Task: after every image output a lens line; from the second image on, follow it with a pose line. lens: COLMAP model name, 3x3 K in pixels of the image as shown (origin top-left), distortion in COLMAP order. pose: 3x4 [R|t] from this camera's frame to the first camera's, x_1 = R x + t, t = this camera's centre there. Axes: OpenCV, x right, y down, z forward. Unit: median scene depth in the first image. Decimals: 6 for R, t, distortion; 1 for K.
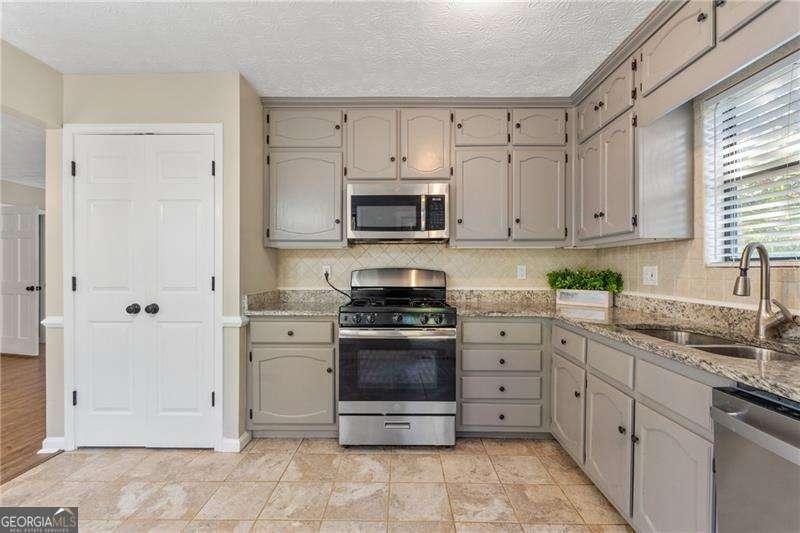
lens RADIAL K [[372.1, 0, 400.0], [0, 372.1, 266.5], [0, 0, 1]] dist [-0.000016, -0.000051]
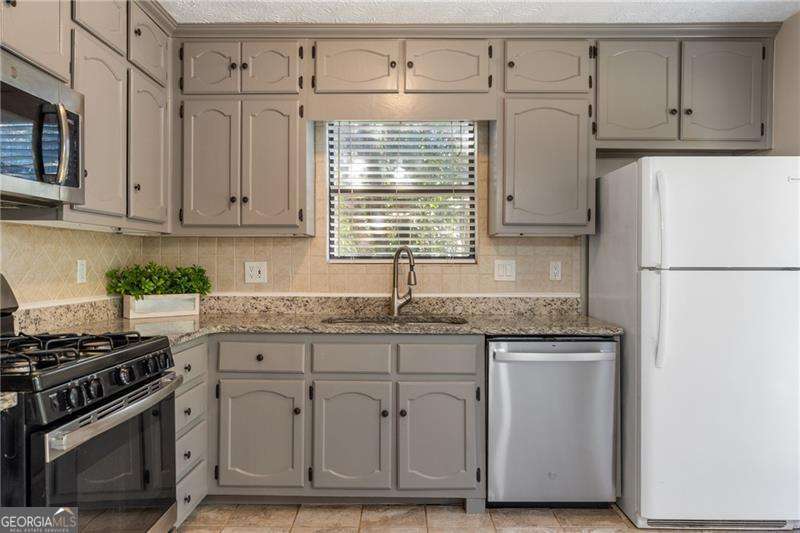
lens RADIAL K [[577.5, 0, 400.0], [0, 577.5, 266.5], [0, 0, 1]] dist [0.003961, 0.001665]
pose [[-0.005804, -0.010672, 0.999926, -0.812779], [-0.006248, 0.999924, 0.010635, -0.007903], [-0.999964, -0.006186, -0.005871, 0.715603]]
